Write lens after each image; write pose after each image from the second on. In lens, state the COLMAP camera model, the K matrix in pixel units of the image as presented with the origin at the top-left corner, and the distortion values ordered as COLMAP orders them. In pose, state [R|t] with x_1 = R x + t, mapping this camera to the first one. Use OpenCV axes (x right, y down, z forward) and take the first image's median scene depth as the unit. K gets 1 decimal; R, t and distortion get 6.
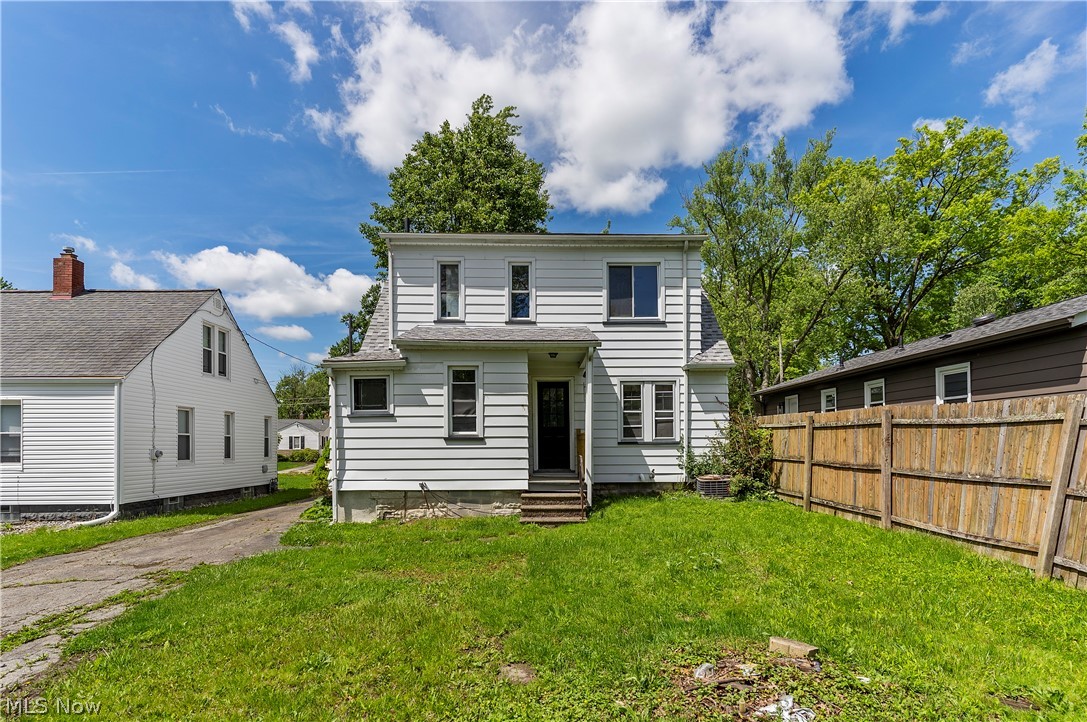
lens RADIAL K [[525.4, 0, 543.5], [0, 525.4, 361.0], [0, 0, 1]] dist [0.001930, 0.001014]
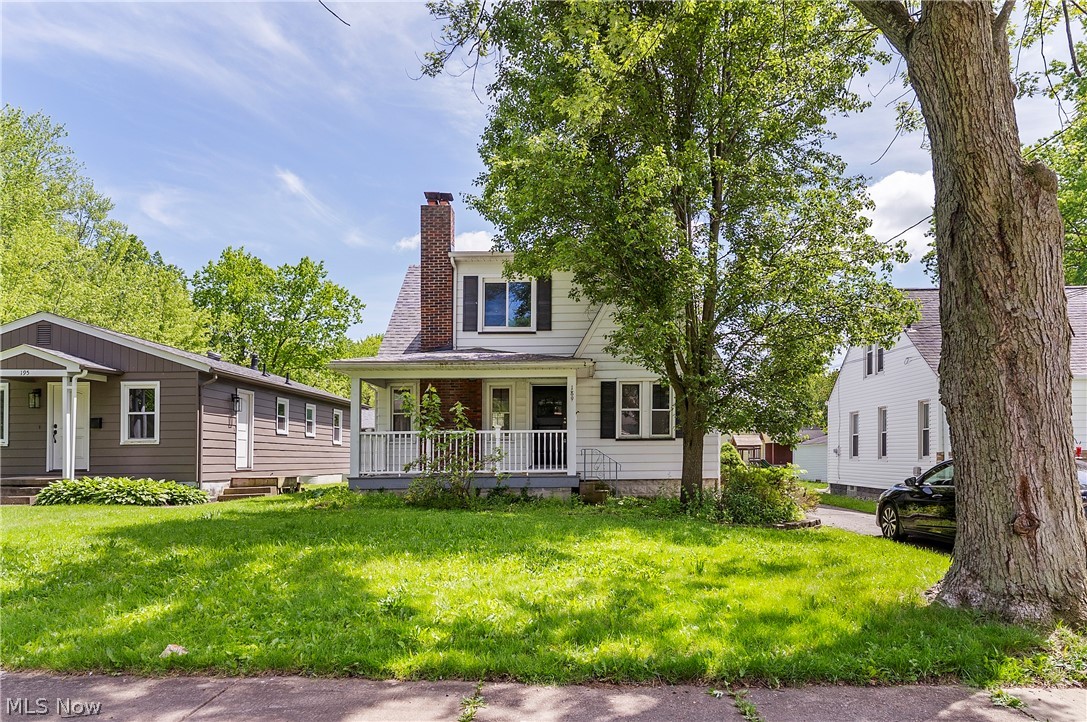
lens RADIAL K [[525.4, 0, 543.5], [0, 525.4, 361.0], [0, 0, 1]] dist [0.001930, 0.001014]
pose [[-0.998932, 0.019240, 0.042014, -0.025302], [0.004333, 0.944189, -0.329375, 0.343224], [-0.046006, -0.328841, -0.943264, 2.043971]]
